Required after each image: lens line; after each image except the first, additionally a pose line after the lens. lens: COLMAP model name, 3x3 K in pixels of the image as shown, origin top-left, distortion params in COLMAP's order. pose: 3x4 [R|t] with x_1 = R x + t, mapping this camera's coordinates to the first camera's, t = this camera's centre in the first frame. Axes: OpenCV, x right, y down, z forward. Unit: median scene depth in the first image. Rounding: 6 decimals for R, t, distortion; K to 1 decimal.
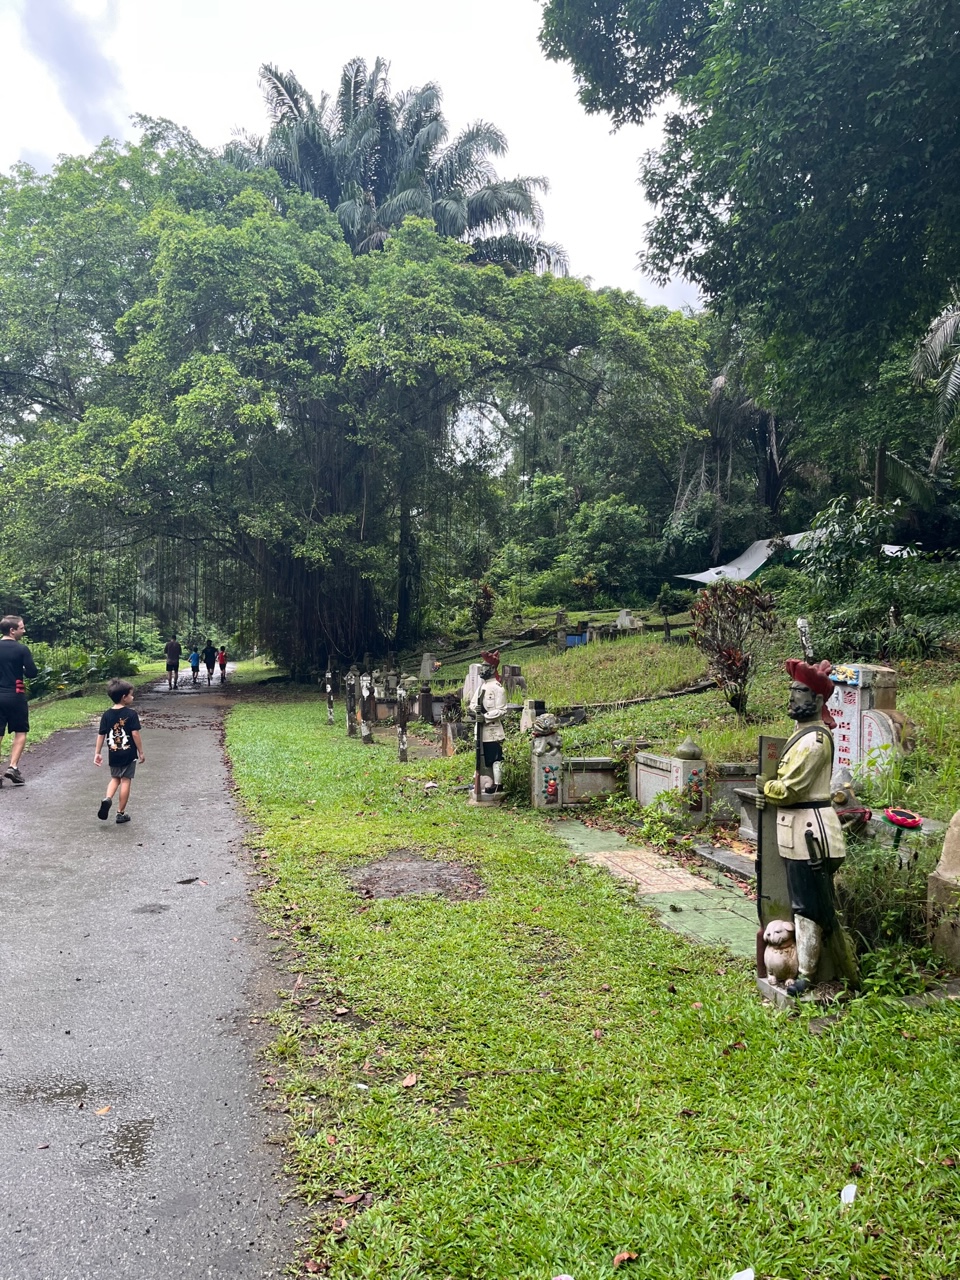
lens RADIAL K [[982.4, 0, 477.7], [0, 982.4, 648.4], [0, 0, 1]] dist [0.022772, -0.001950]
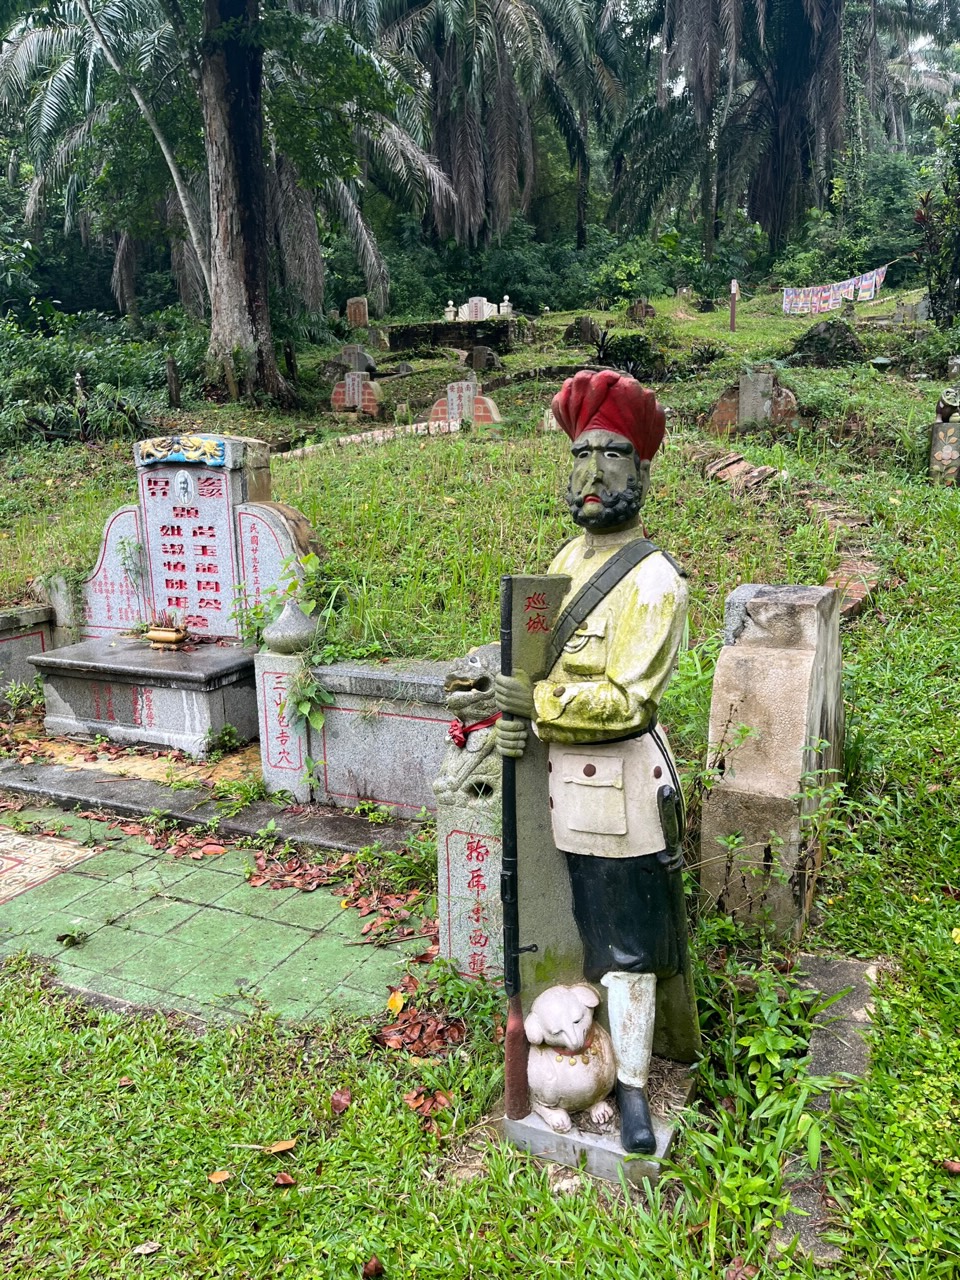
lens RADIAL K [[982.4, 0, 477.3], [0, 982.4, 642.7], [0, 0, 1]] dist [0.022772, -0.001950]
pose [[0.634299, -0.180556, 0.751708, -0.011910], [0.027841, 0.977049, 0.211189, 0.019229], [-0.772586, -0.113028, 0.624768, 0.469535]]
